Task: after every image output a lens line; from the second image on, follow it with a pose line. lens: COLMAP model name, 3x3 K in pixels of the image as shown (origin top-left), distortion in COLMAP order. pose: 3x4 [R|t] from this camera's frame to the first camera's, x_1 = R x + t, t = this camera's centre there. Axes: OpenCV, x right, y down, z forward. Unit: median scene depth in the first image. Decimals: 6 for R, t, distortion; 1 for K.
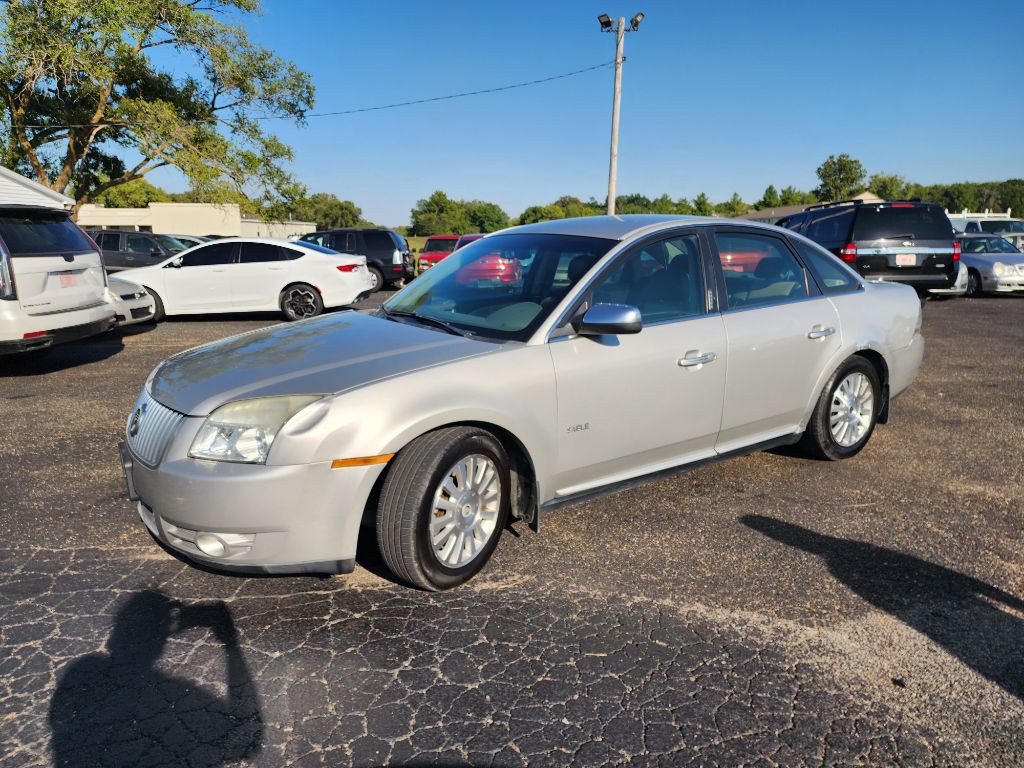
lens RADIAL K [[688.2, 0, 509.9], [0, 688.2, 387.8], [0, 0, 1]] dist [0.077278, -0.067138]
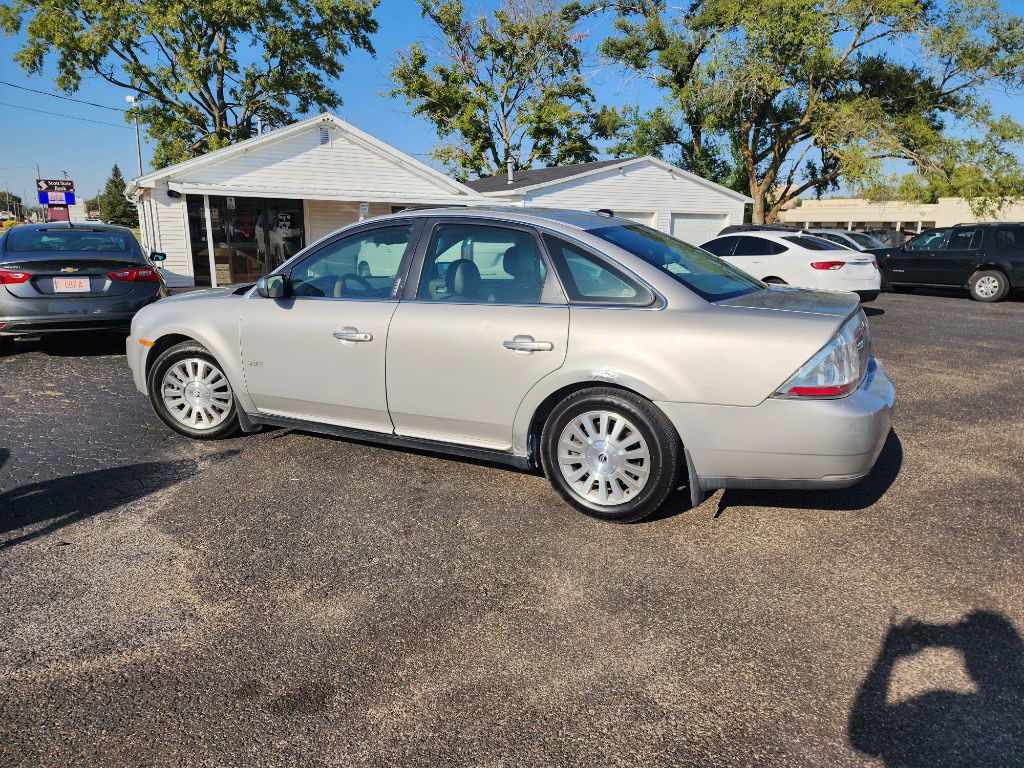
lens RADIAL K [[688.2, 0, 513.8], [0, 688.2, 389.6], [0, 0, 1]] dist [0.077278, -0.067138]
pose [[0.480508, 0.210124, -0.851446, 0.181607], [-0.204194, 0.970995, 0.124392, -0.019744], [0.852888, 0.114089, 0.509477, 0.088227]]
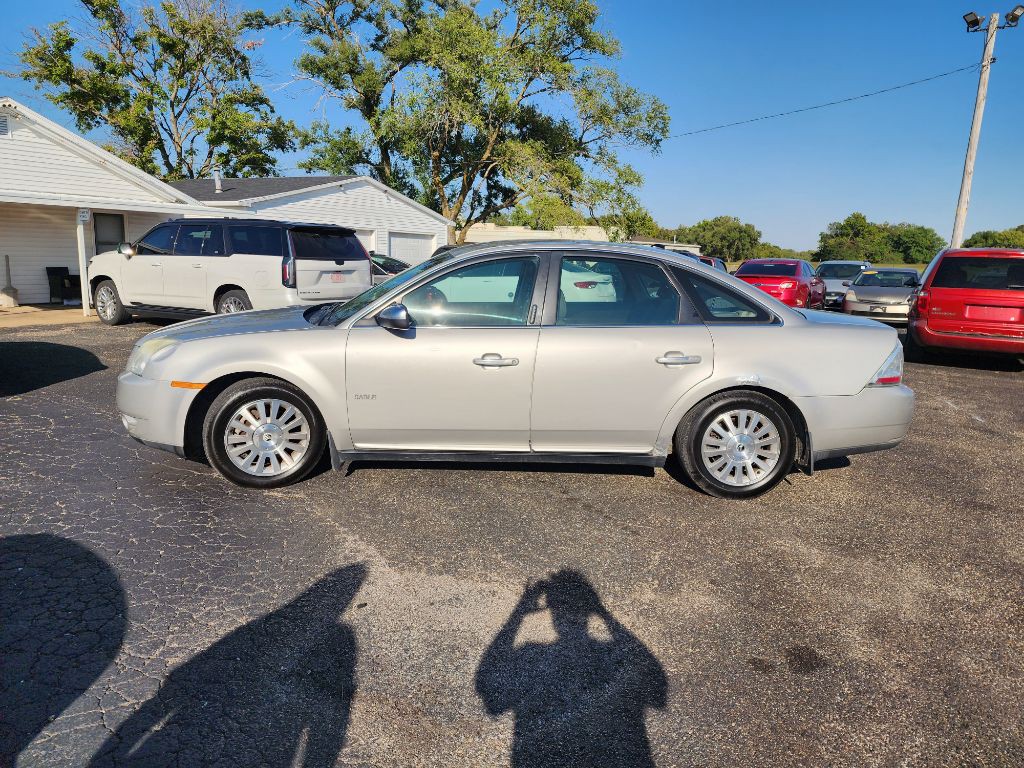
lens RADIAL K [[688.2, 0, 499.1], [0, 688.2, 379.8], [0, 0, 1]] dist [0.077278, -0.067138]
pose [[0.835845, 0.134256, -0.532295, 0.119325], [-0.156292, 0.987704, 0.003699, -0.002126], [0.526246, 0.080102, 0.846551, 0.003625]]
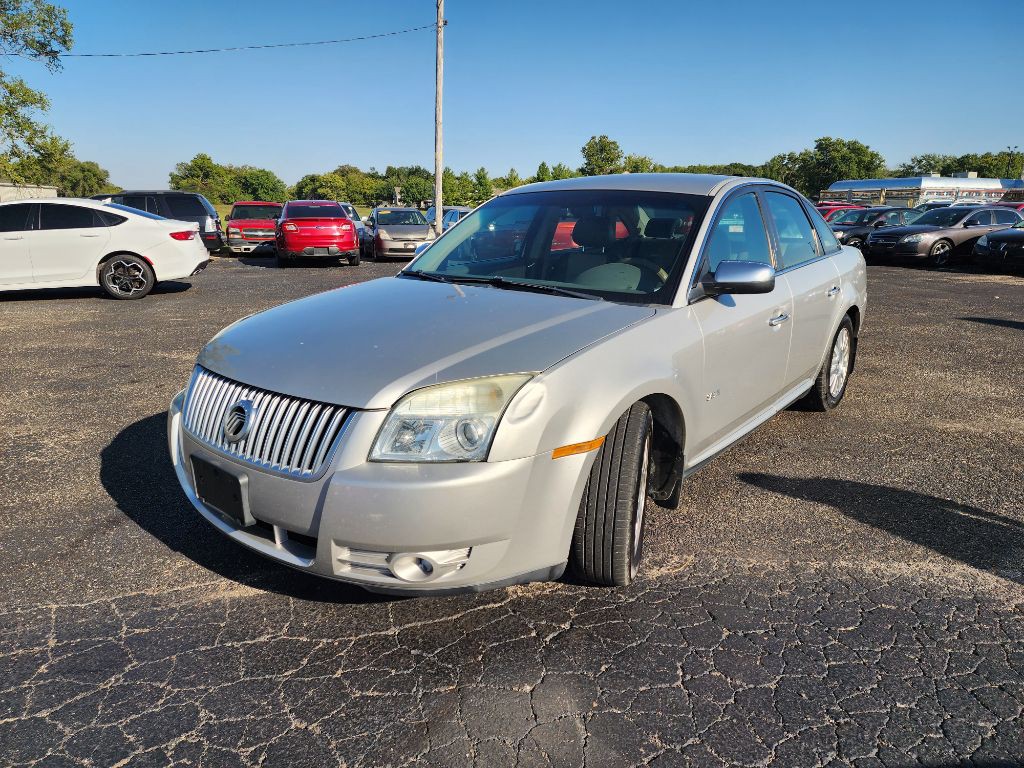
lens RADIAL K [[688.2, 0, 499.9], [0, 688.2, 381.8], [0, 0, 1]] dist [0.077278, -0.067138]
pose [[0.956099, -0.060664, 0.286696, -0.053964], [0.052084, 0.997940, 0.037464, -0.001188], [-0.288378, -0.020887, 0.957289, 0.021331]]
